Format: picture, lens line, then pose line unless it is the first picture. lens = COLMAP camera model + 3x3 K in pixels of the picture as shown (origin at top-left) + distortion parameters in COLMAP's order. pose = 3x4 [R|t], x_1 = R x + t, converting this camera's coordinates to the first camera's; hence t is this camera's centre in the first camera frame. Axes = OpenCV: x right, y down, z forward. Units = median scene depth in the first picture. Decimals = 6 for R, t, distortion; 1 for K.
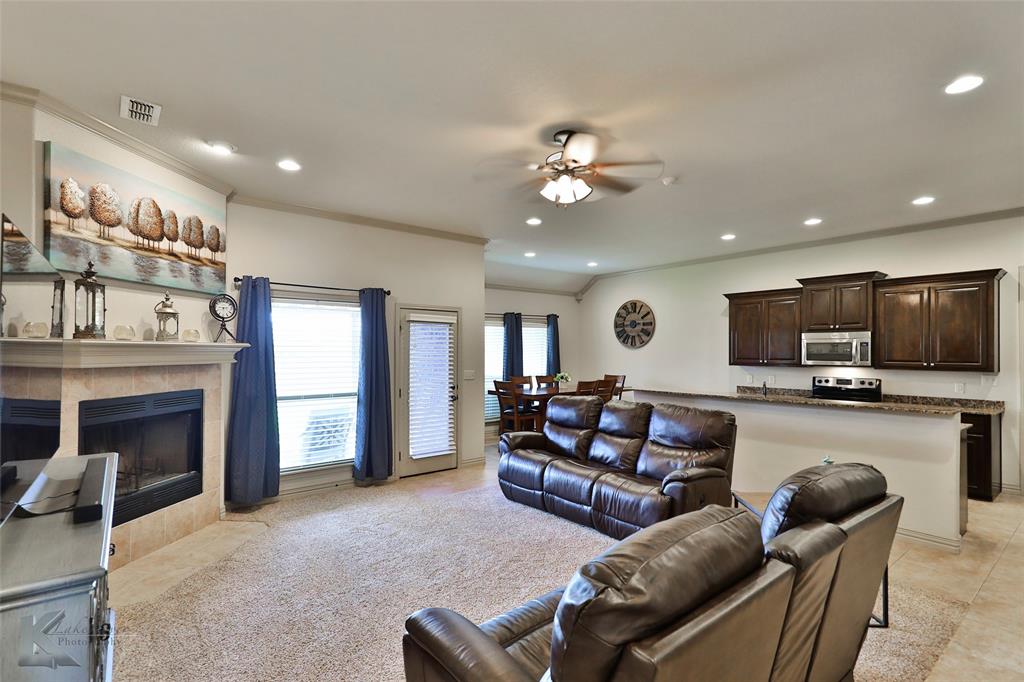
lens RADIAL K [[481.7, 0, 509.4], [0, 481.7, 348.2], [0, 0, 1]] dist [0.002174, -0.002085]
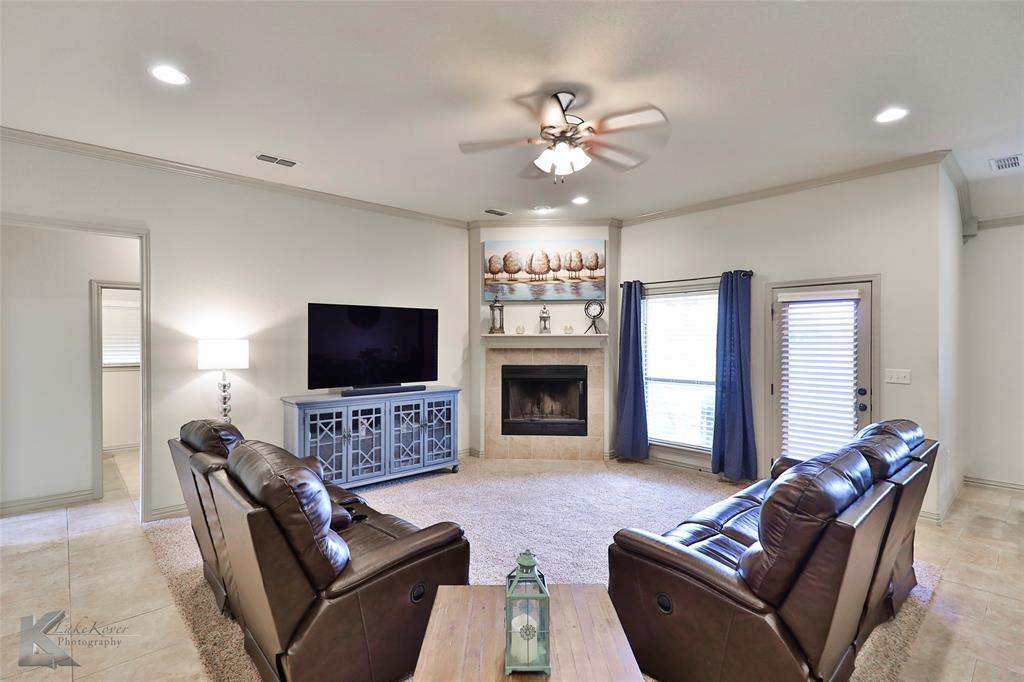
lens RADIAL K [[481.7, 0, 510.6], [0, 481.7, 340.2], [0, 0, 1]] dist [0.002174, -0.002085]
pose [[0.057377, 0.002563, -0.998349, 0.764027], [0.007603, 0.999967, 0.003004, 0.001436], [0.998324, -0.007763, 0.057356, 0.641387]]
